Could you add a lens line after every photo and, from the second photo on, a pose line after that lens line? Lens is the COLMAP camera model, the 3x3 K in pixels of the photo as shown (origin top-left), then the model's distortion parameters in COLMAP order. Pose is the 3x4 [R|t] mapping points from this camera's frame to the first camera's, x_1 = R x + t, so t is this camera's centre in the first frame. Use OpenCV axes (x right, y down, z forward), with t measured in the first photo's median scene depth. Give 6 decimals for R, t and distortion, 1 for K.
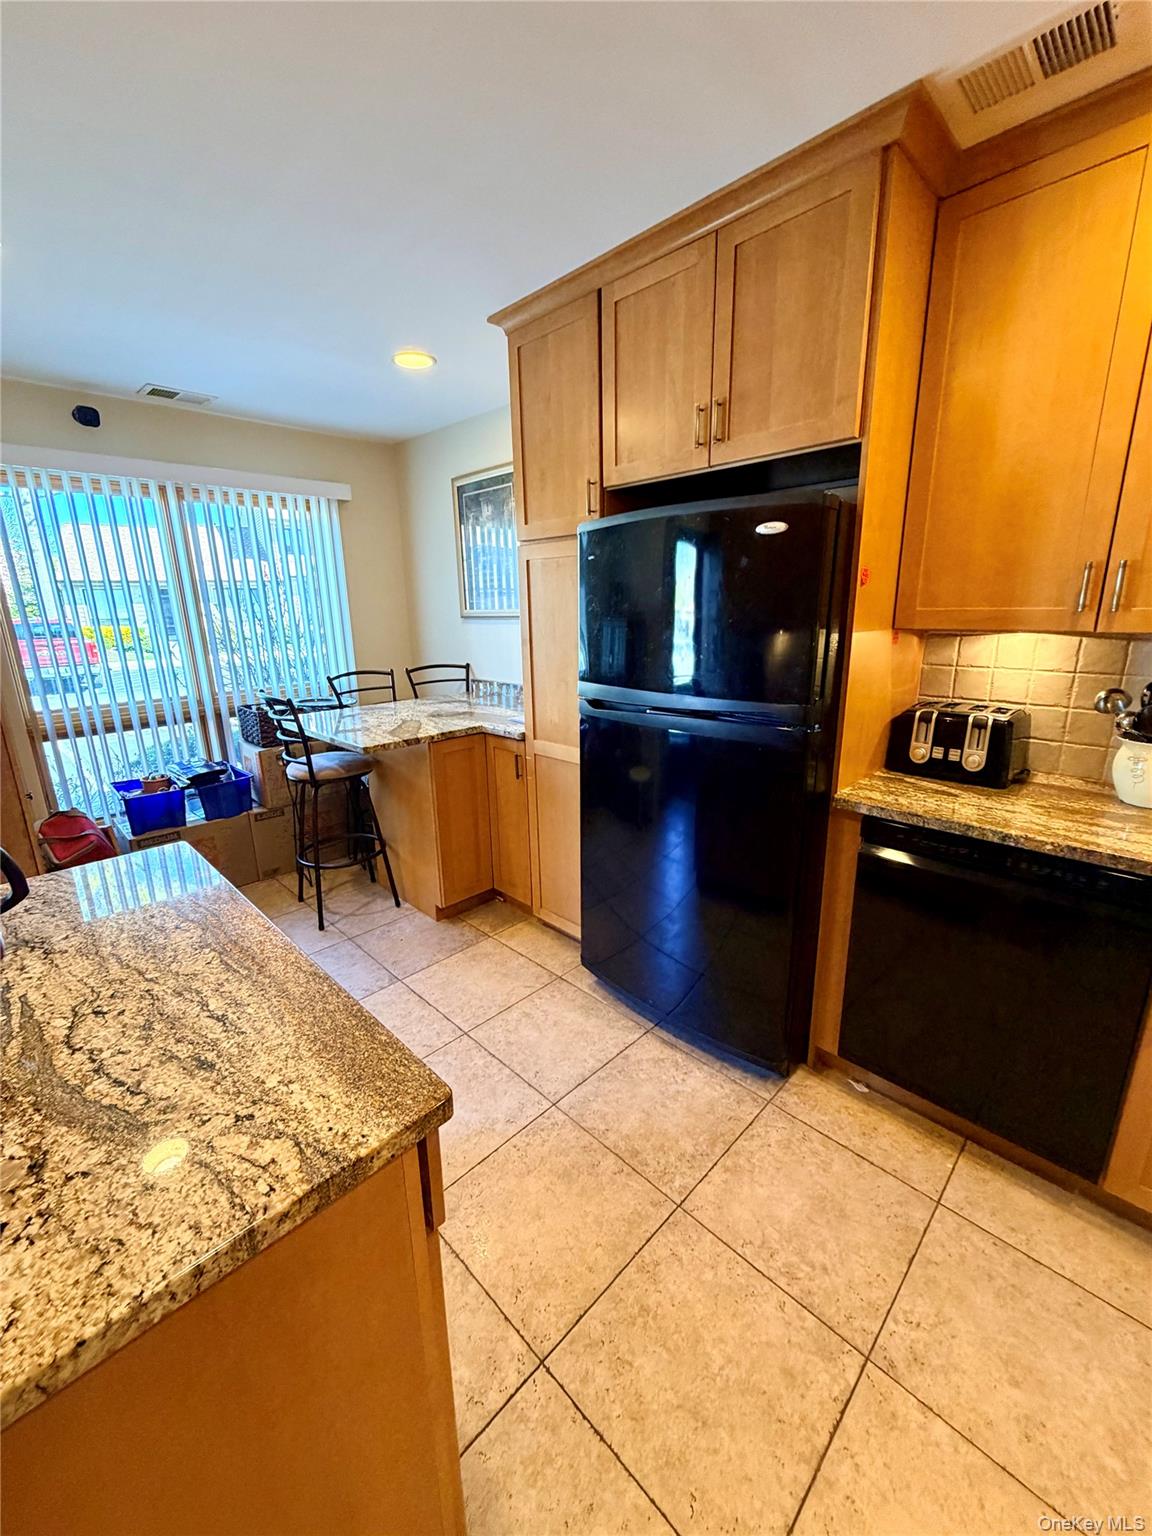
lens RADIAL K [[612.6, 0, 576.8], [0, 612.6, 763.6], [0, 0, 1]] dist [0.000078, -0.000214]
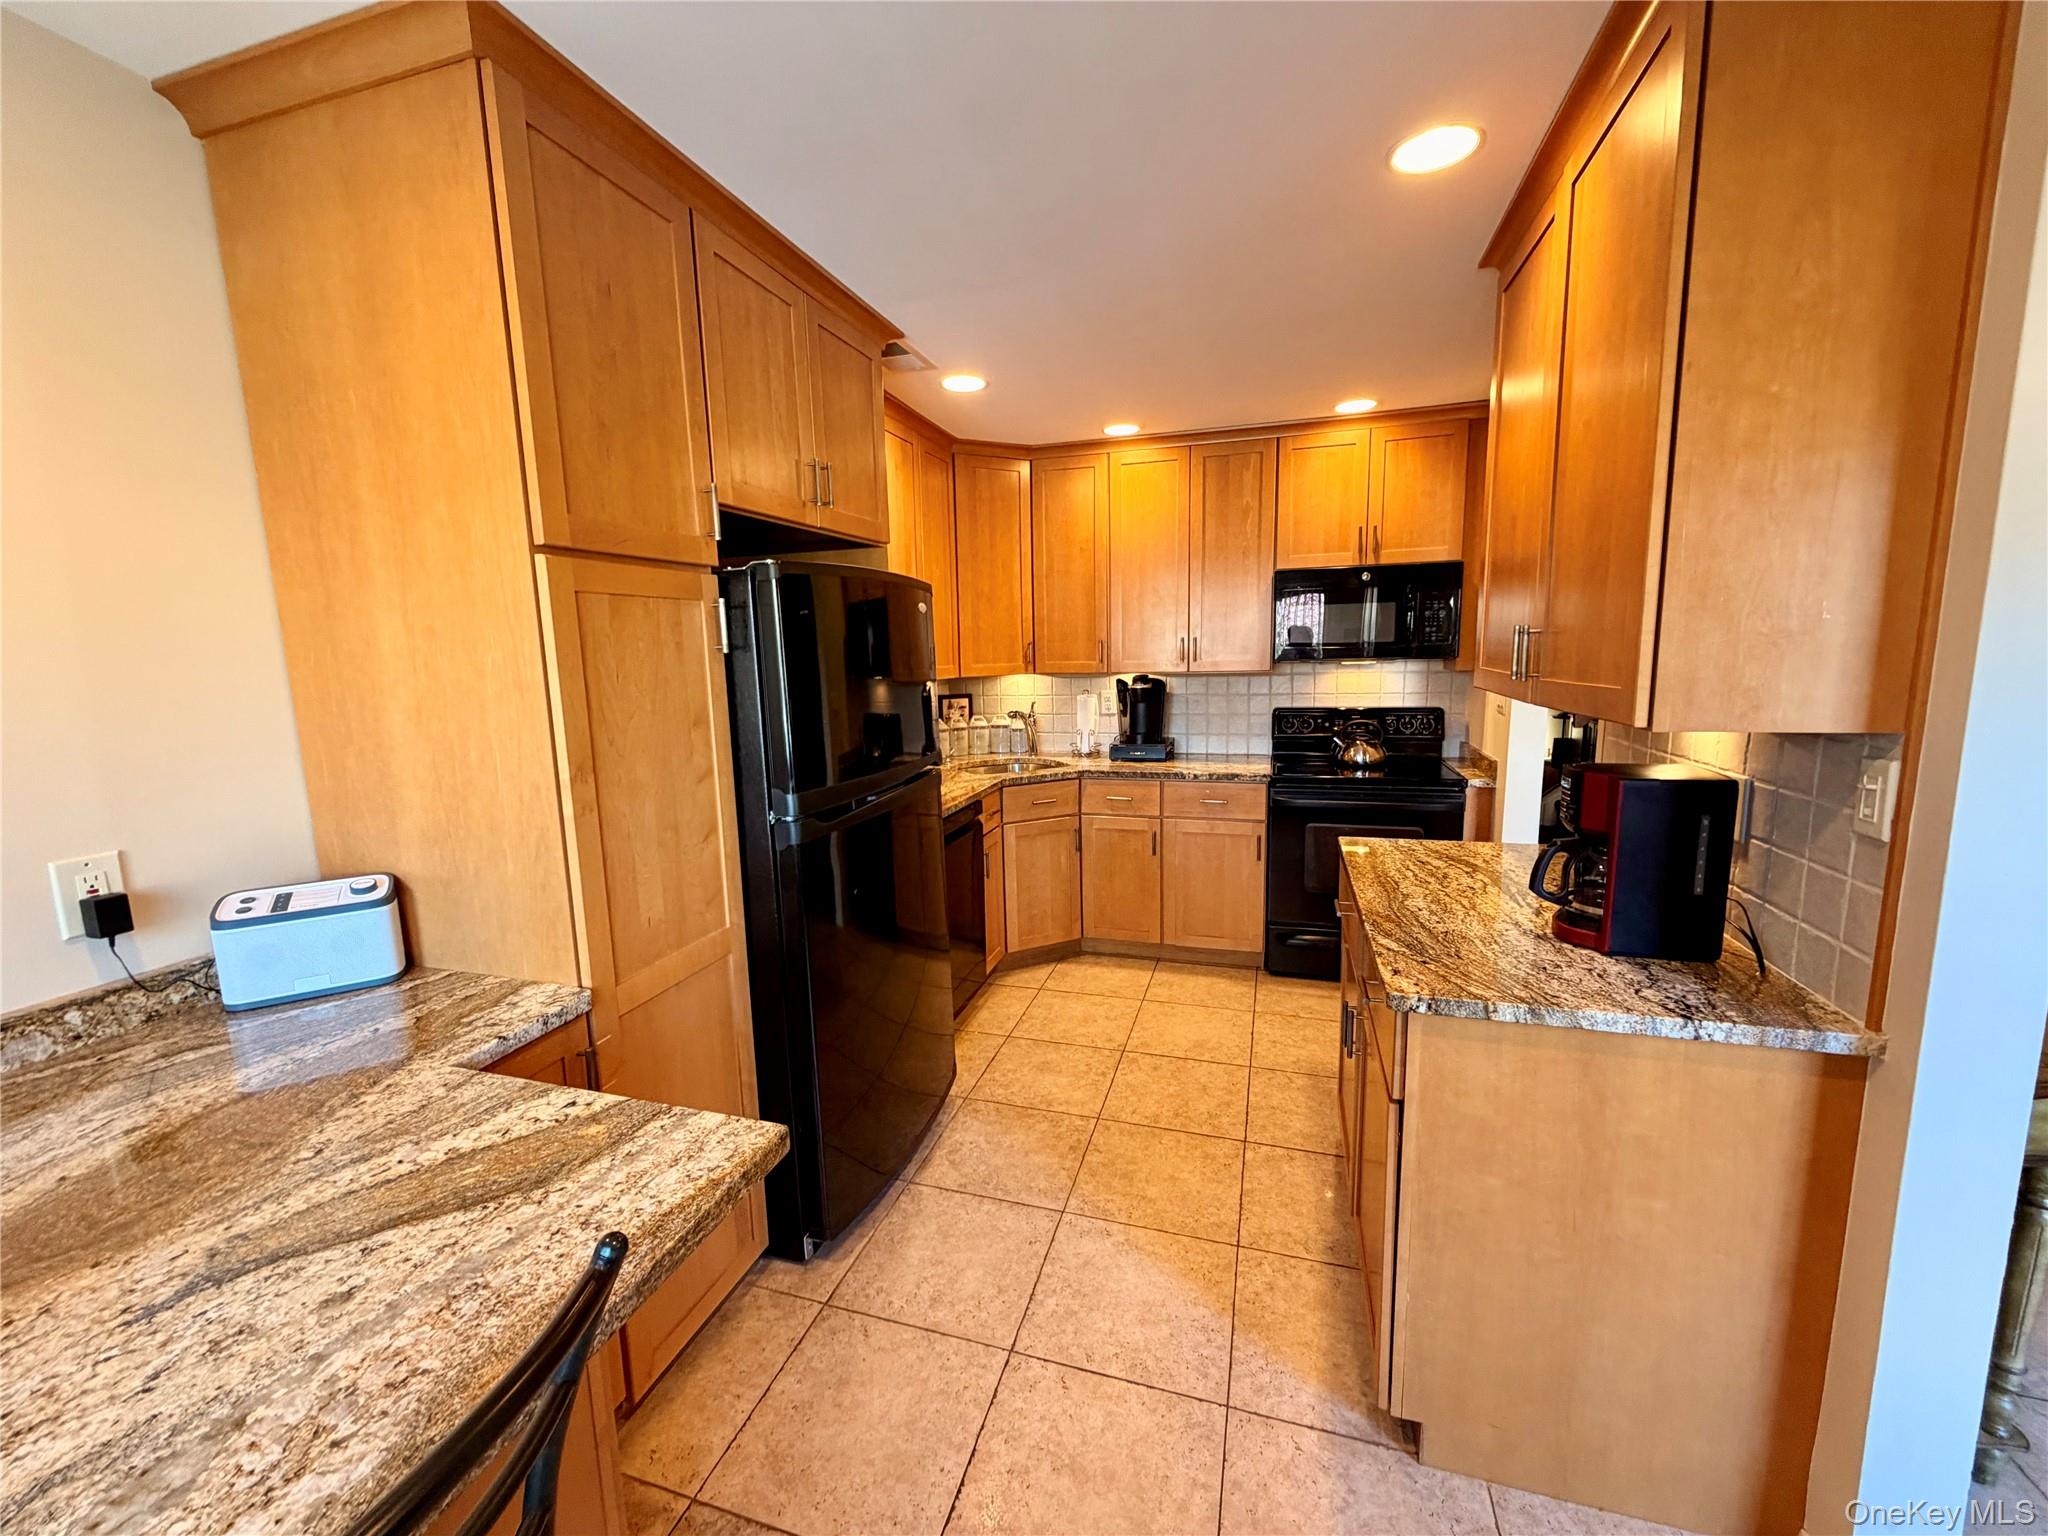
lens RADIAL K [[816.8, 0, 1019.0], [0, 816.8, 768.7], [0, 0, 1]] dist [0.000078, -0.000214]
pose [[-0.464241, -0.101381, 0.879887, -1.089269], [0.258230, 0.934775, 0.243952, -0.392151], [-0.847229, 0.340466, -0.407781, 1.451120]]
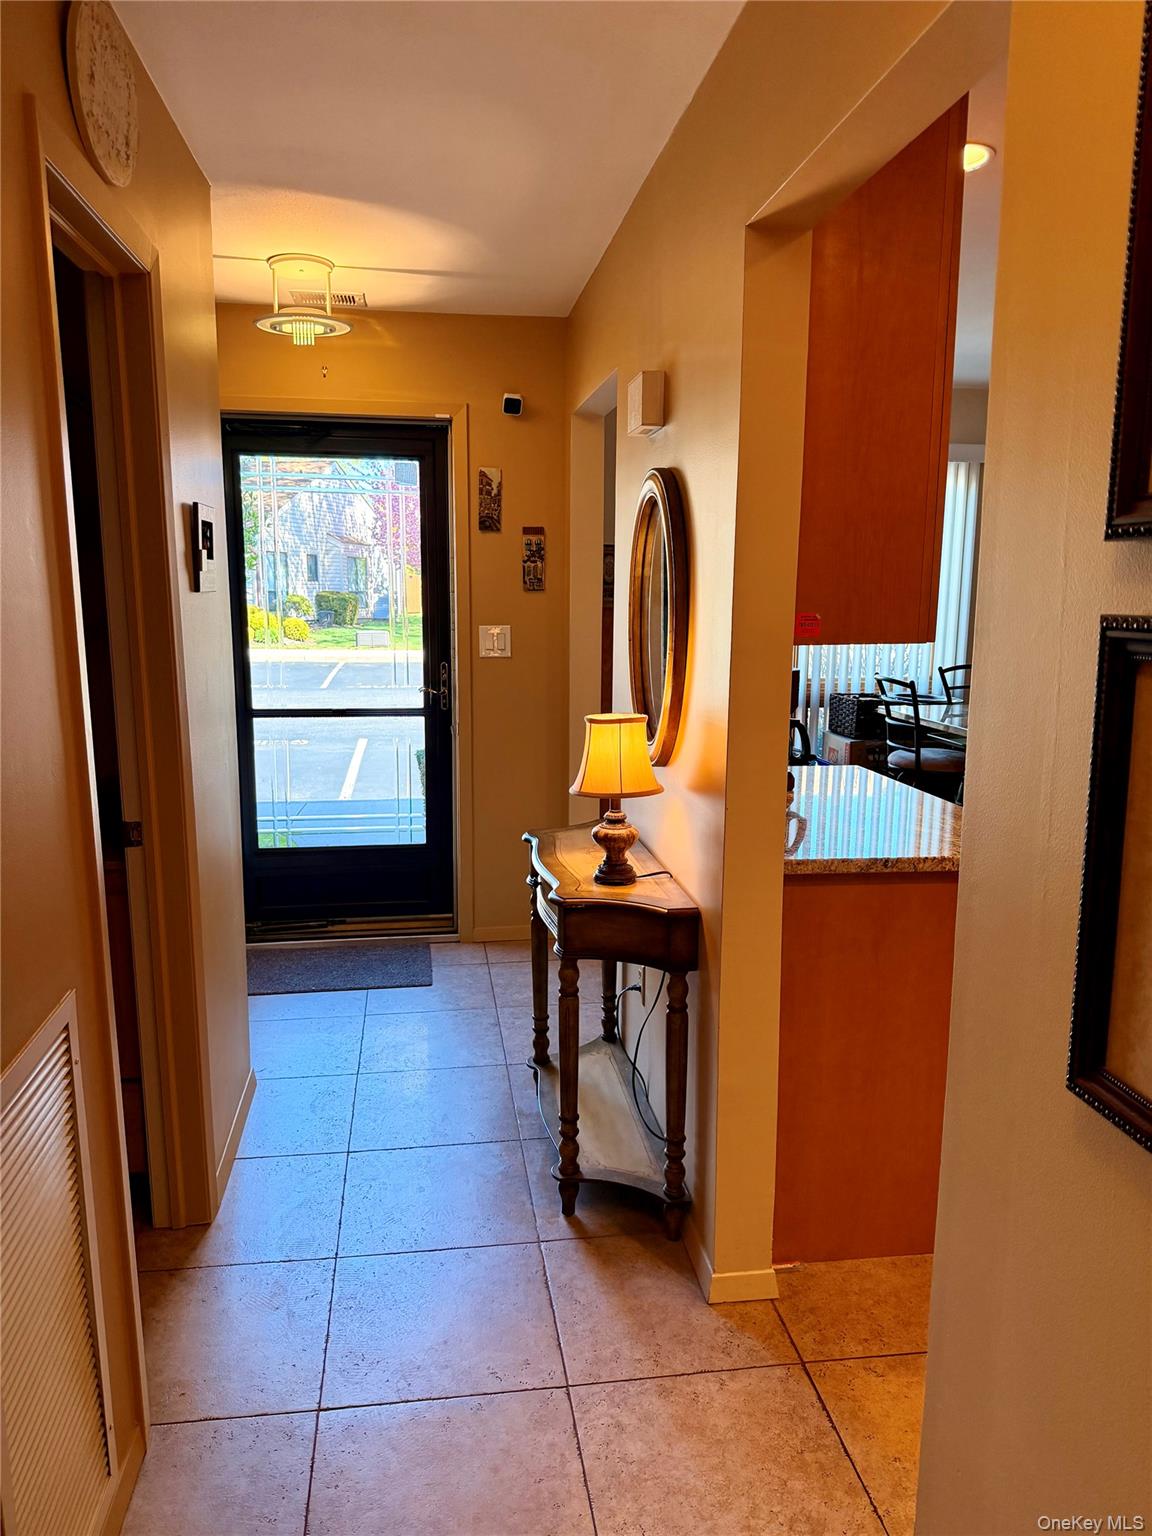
lens RADIAL K [[1077.5, 0, 569.2], [0, 1077.5, 771.7], [0, 0, 1]] dist [0.044997, -0.057844]
pose [[0.798531, 0.128027, -0.588182, 0.182700], [-0.177104, 0.983841, -0.026293, 0.271208], [0.575311, 0.125165, 0.808301, -1.029755]]
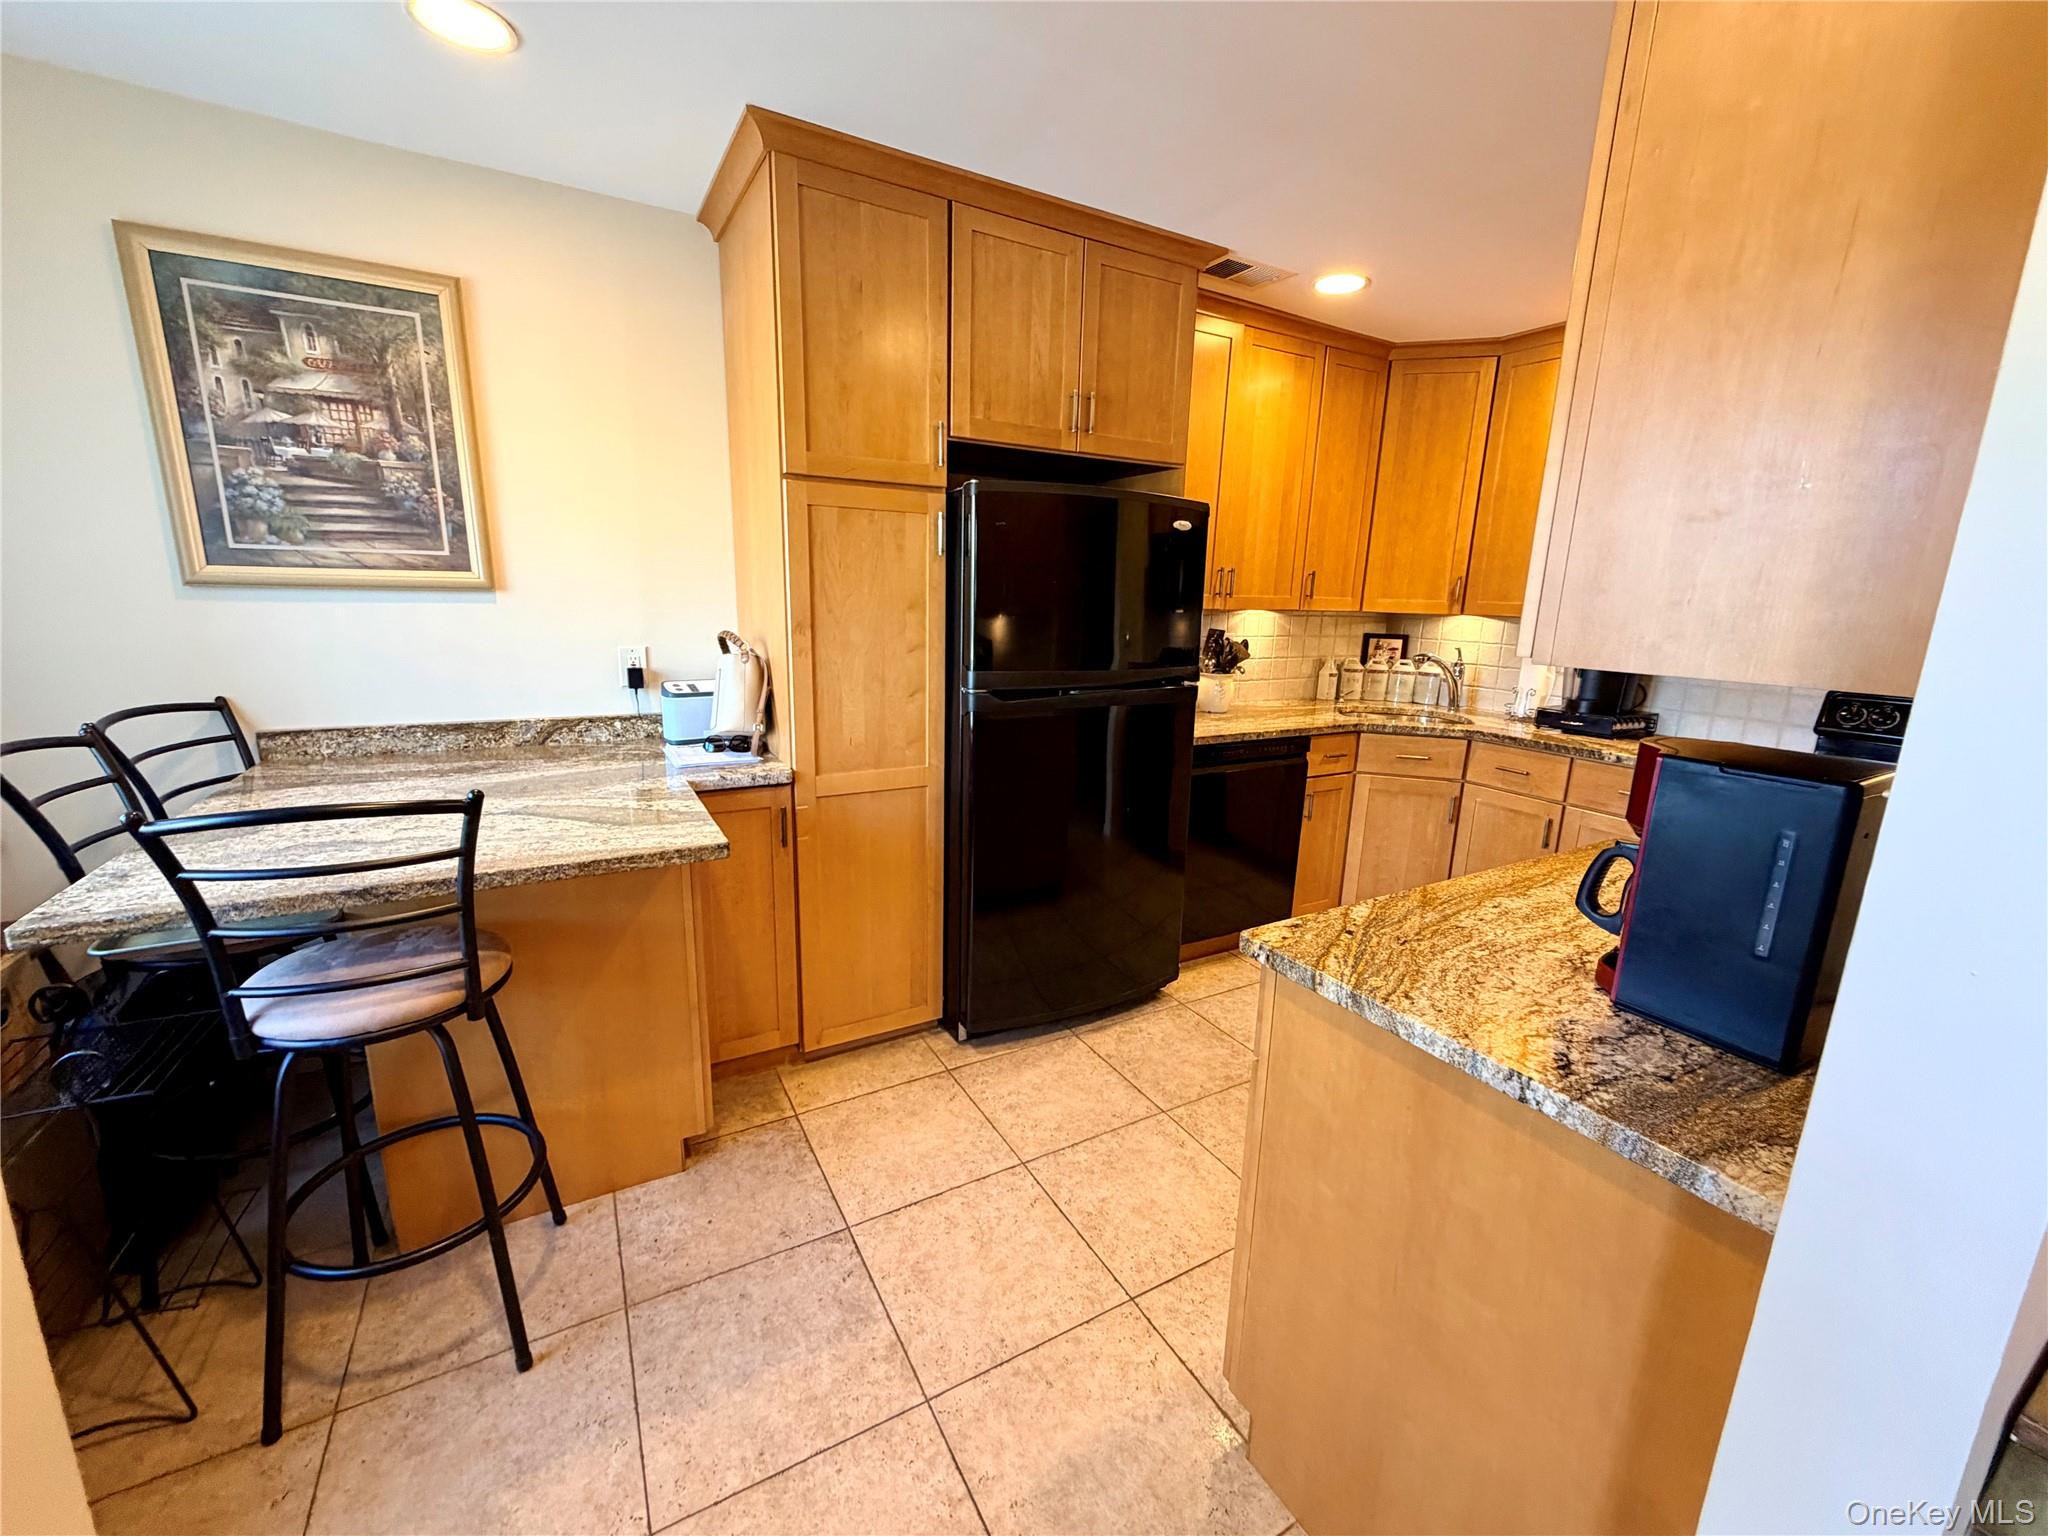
lens RADIAL K [[816.8, 0, 1017.1], [0, 816.8, 768.9], [0, 0, 1]] dist [0.000078, -0.000214]
pose [[0.266749, -0.180770, 0.946661, -1.297123], [0.214700, 0.968715, 0.124483, -0.168341], [-0.939547, 0.170042, 0.297215, 0.825396]]
